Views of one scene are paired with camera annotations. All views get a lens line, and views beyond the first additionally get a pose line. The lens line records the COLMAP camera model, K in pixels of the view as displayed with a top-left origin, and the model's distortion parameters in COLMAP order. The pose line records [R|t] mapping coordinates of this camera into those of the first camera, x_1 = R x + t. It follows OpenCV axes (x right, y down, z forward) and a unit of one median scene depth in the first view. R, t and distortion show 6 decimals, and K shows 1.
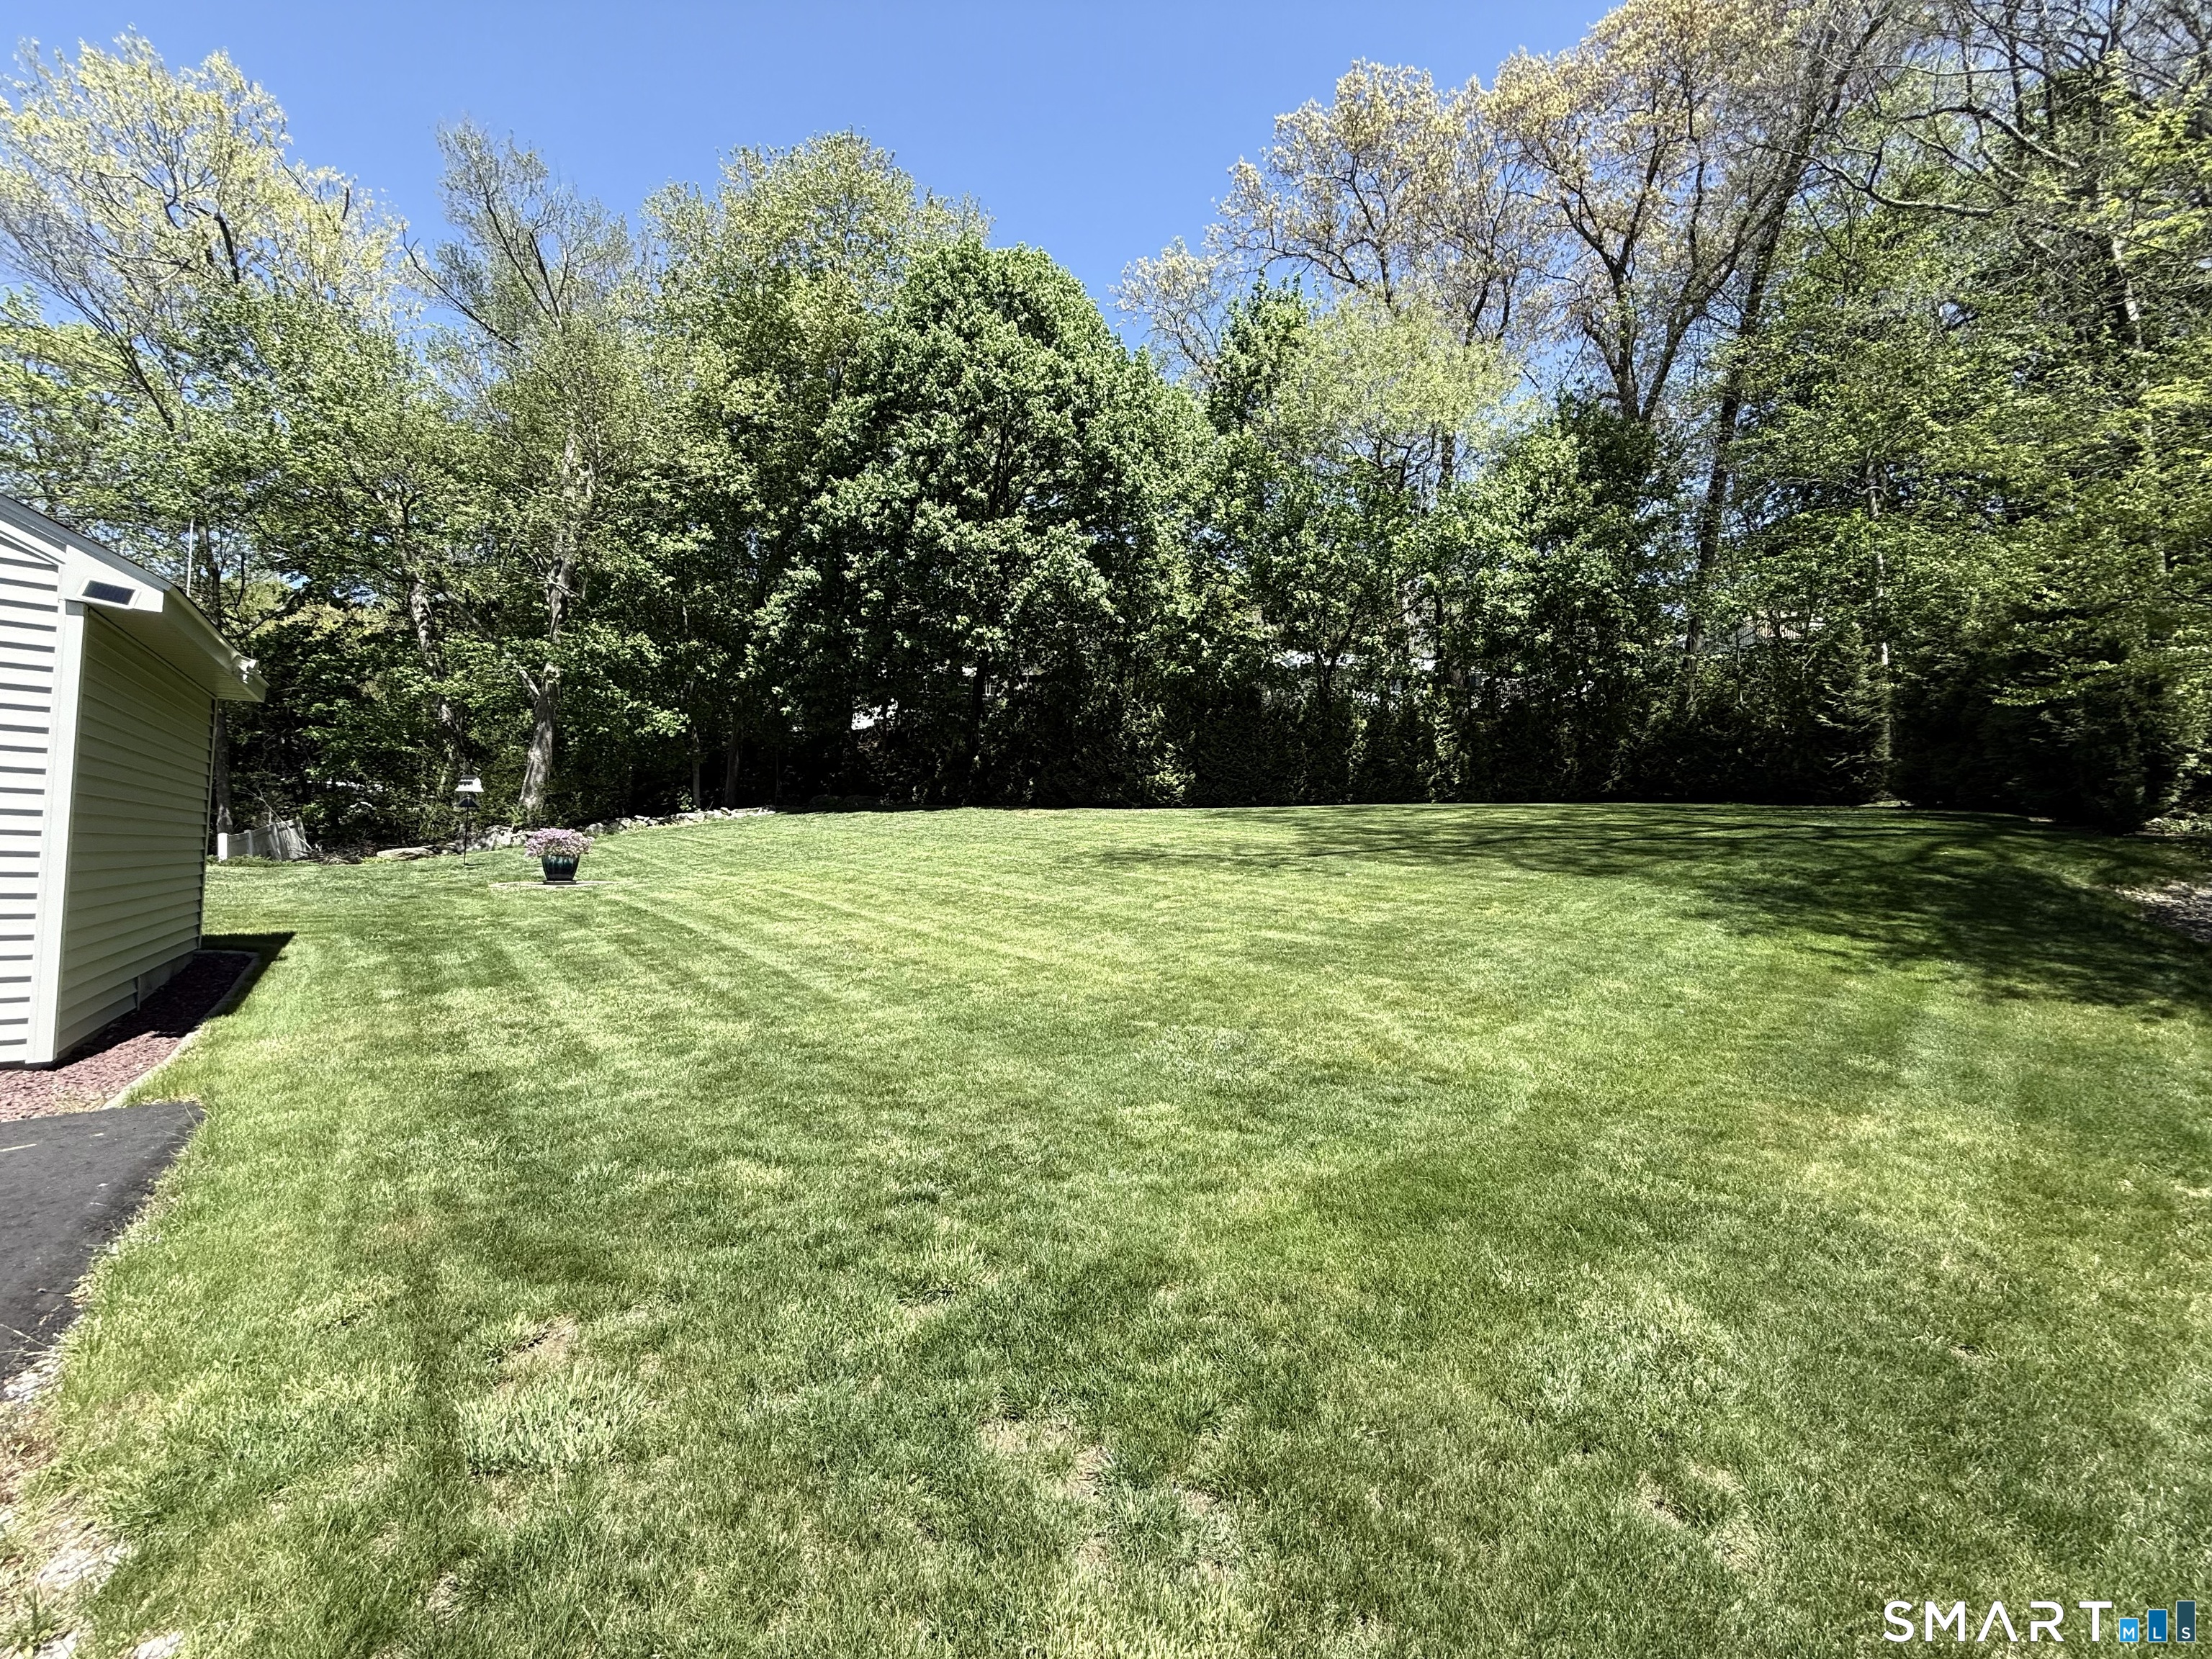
lens RADIAL K [[858.8, 0, 1106.0], [0, 858.8, 829.5], [0, 0, 1]] dist [-0.000831, -0.000050]
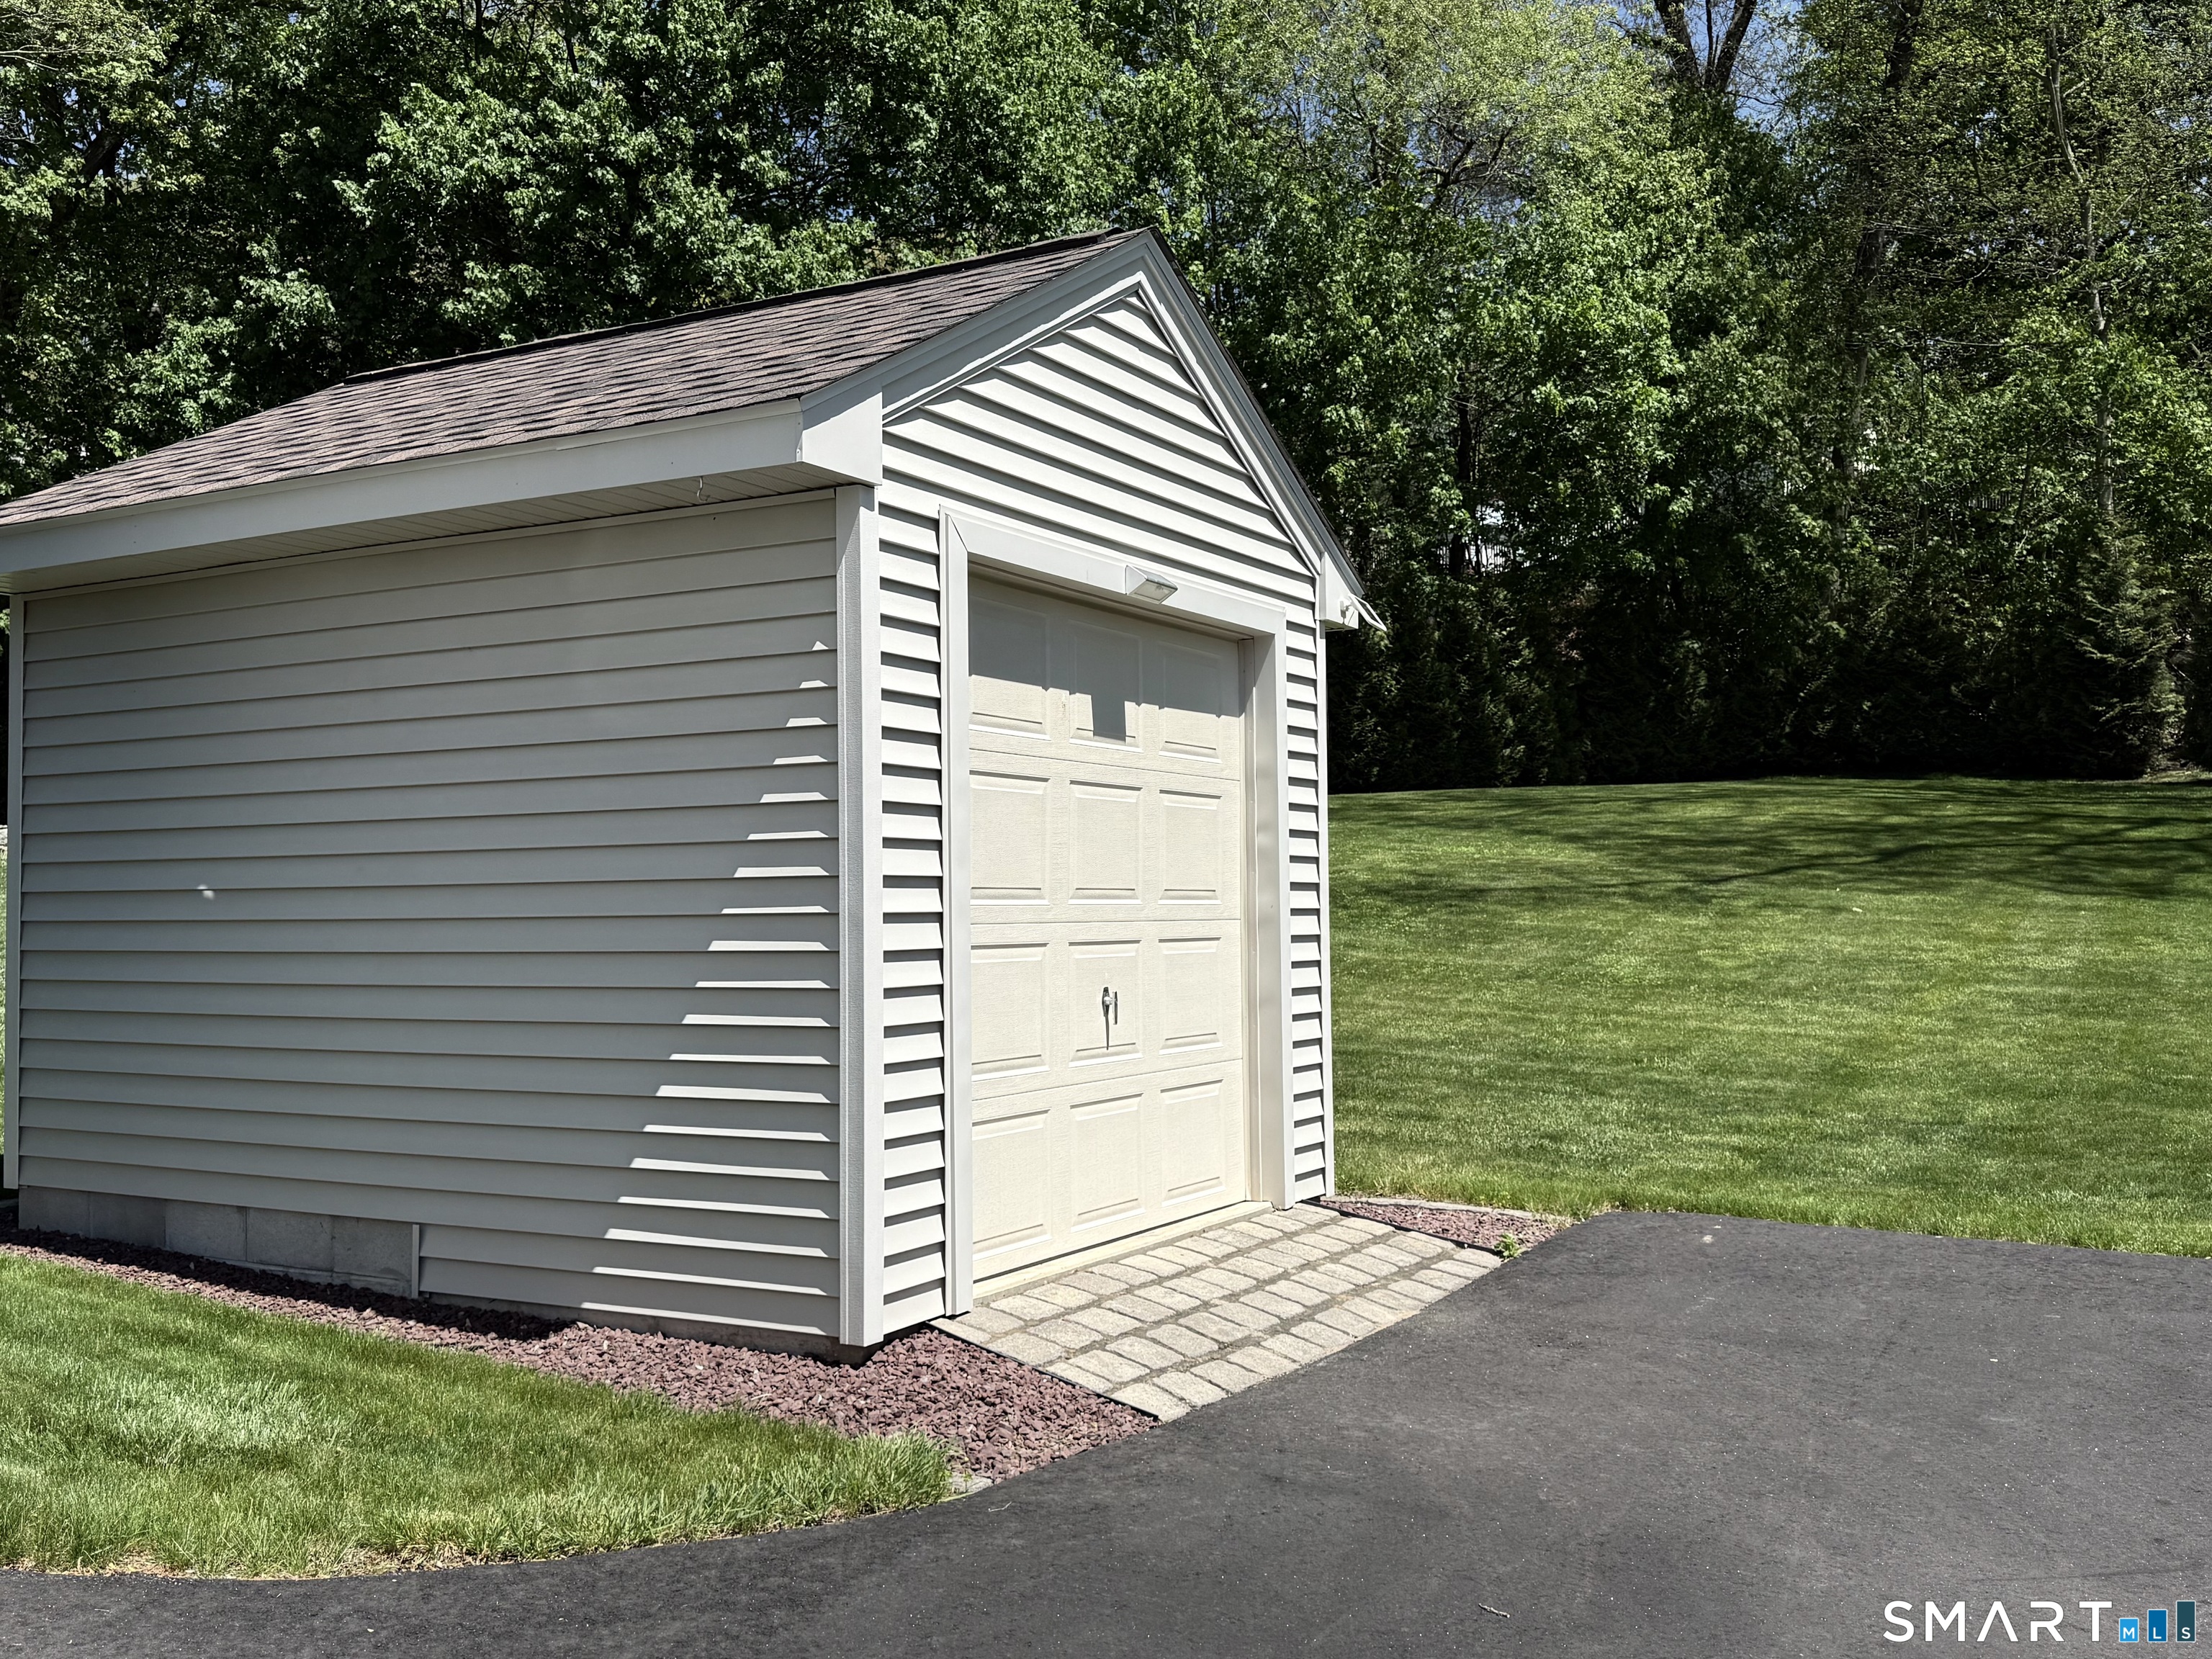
lens RADIAL K [[2040.7, 0, 1106.0], [0, 2040.7, 829.5], [0, 0, 1]] dist [0.192423, -0.359570]
pose [[0.917812, -0.027586, 0.396057, -0.452749], [0.028493, 0.999588, 0.003593, -0.016741], [-0.395993, 0.007987, 0.918219, -0.149299]]
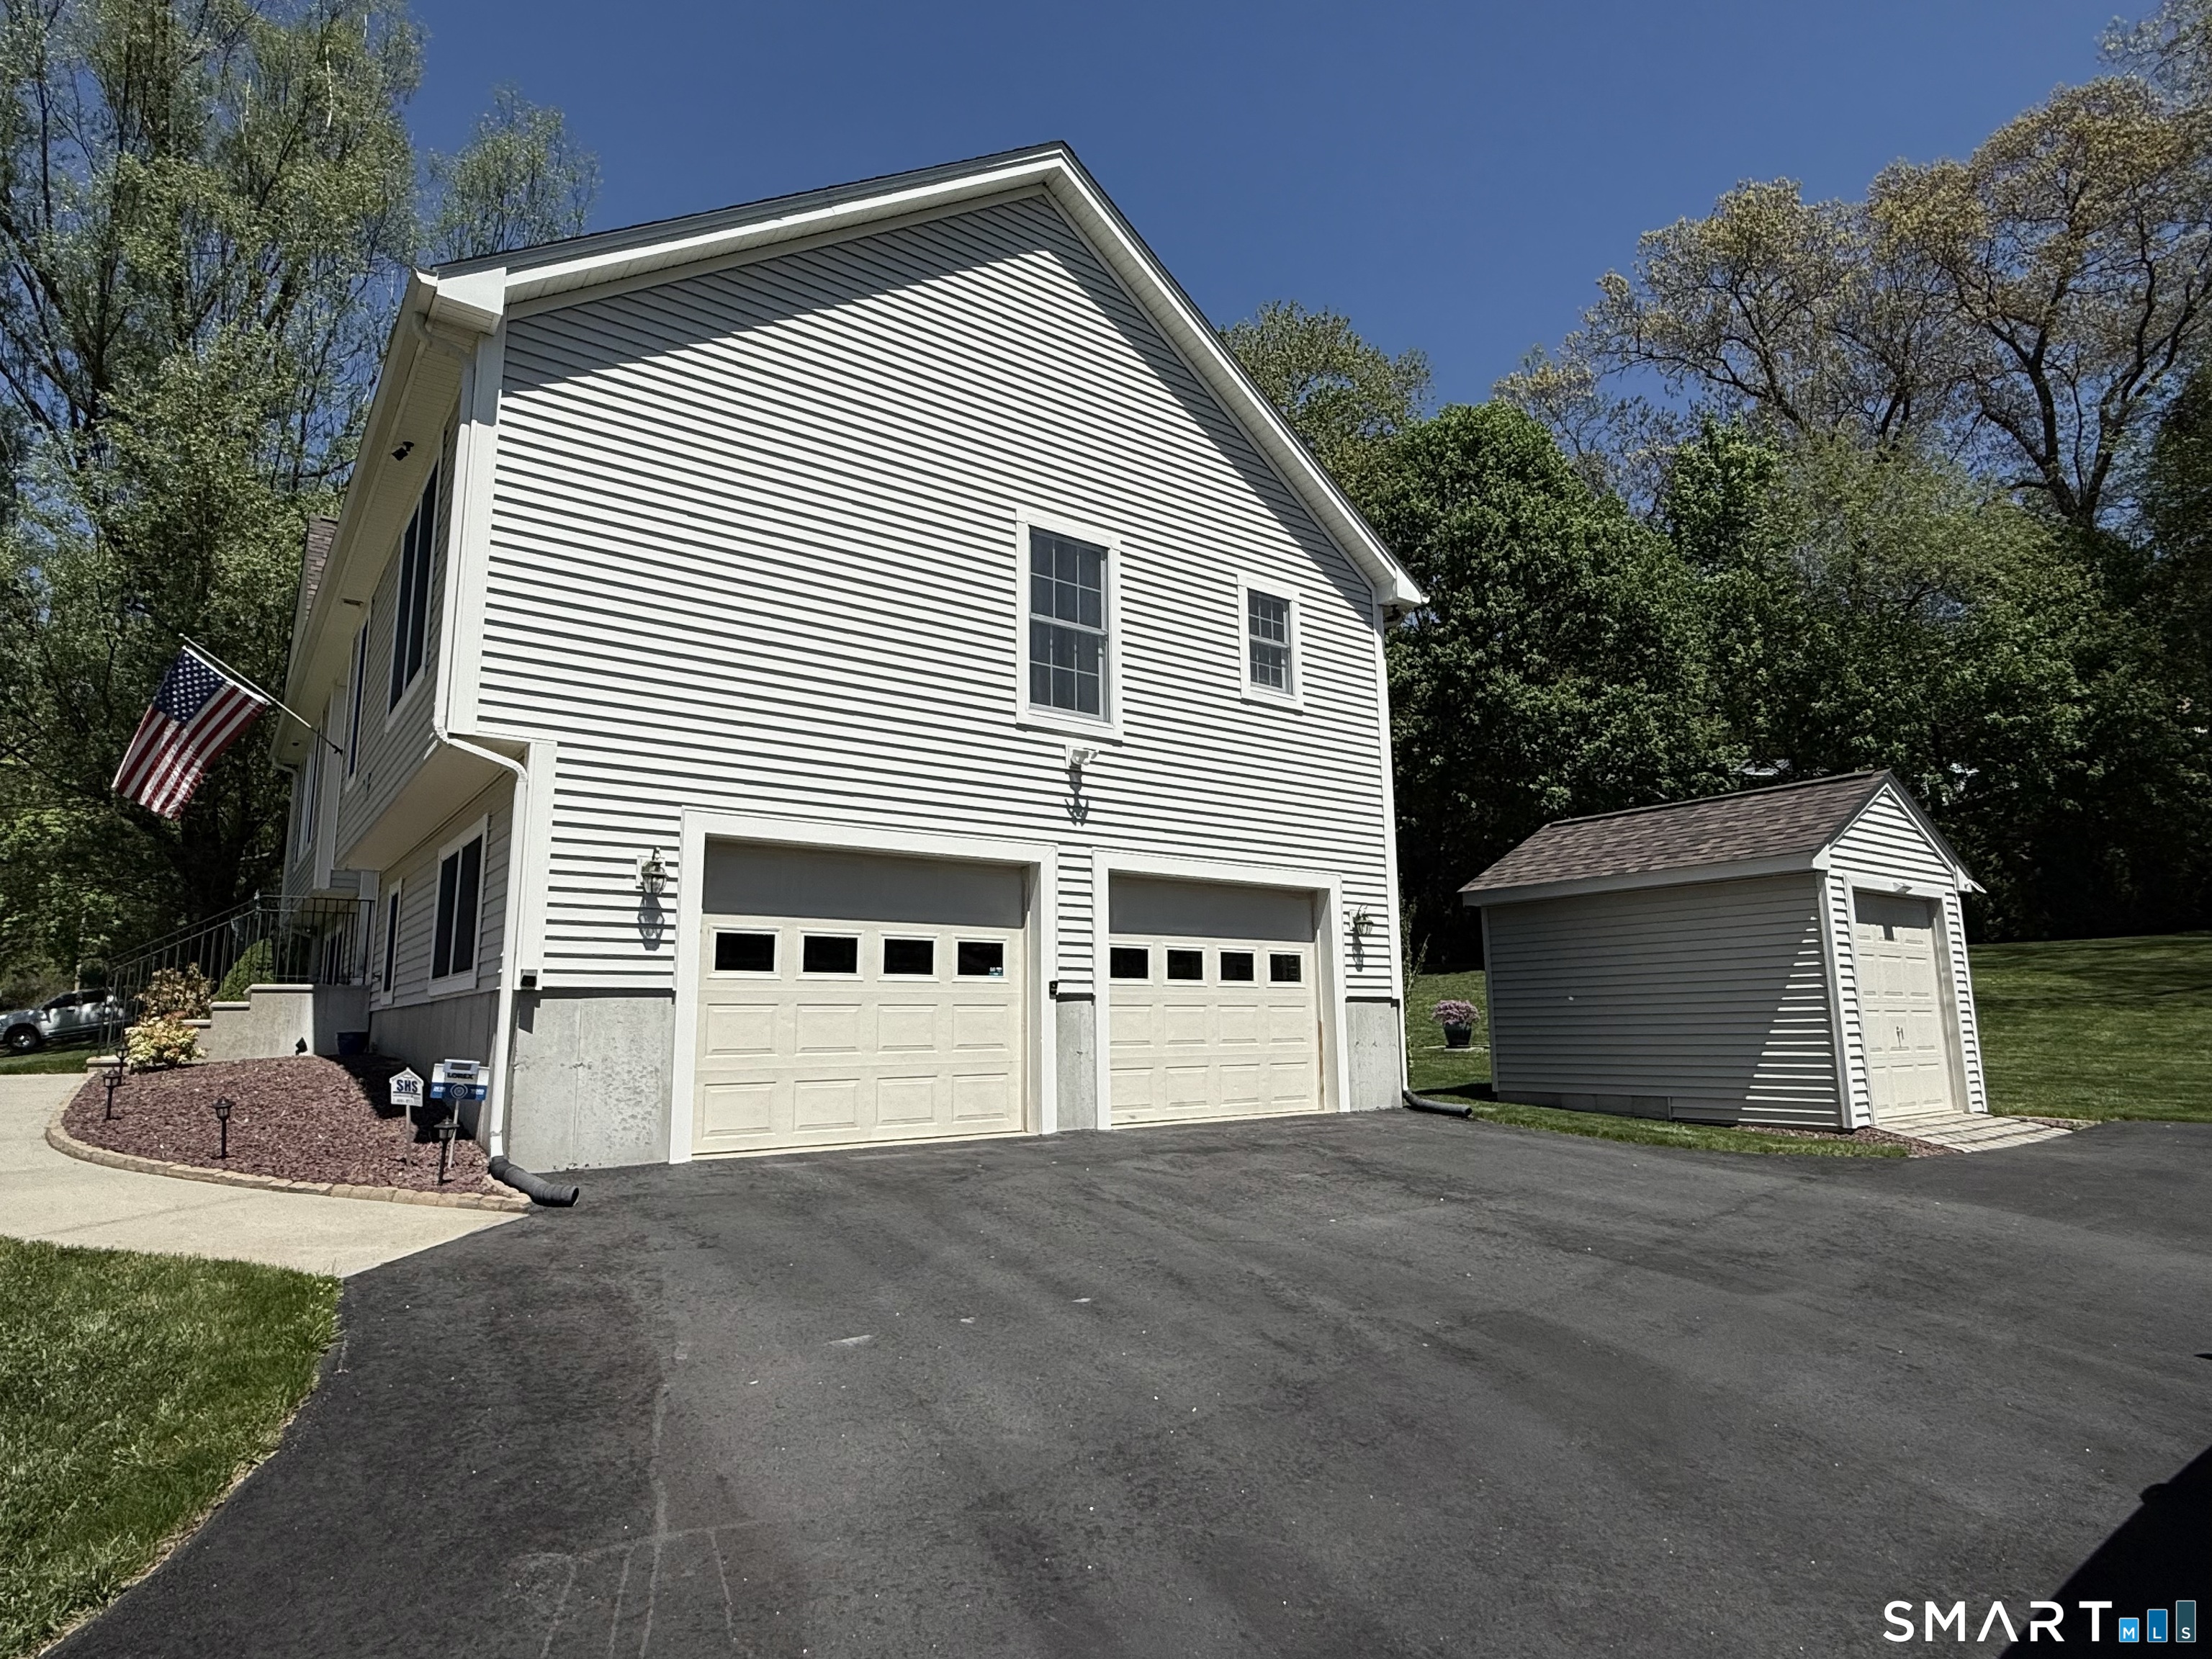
lens RADIAL K [[1211.8, 0, 1106.0], [0, 1211.8, 829.5], [0, 0, 1]] dist [0.003871, -0.000062]
pose [[0.998888, -0.046923, -0.004610, -0.665619], [0.045881, 0.989895, -0.134177, -0.021699], [0.010859, 0.133817, 0.990947, -0.401009]]
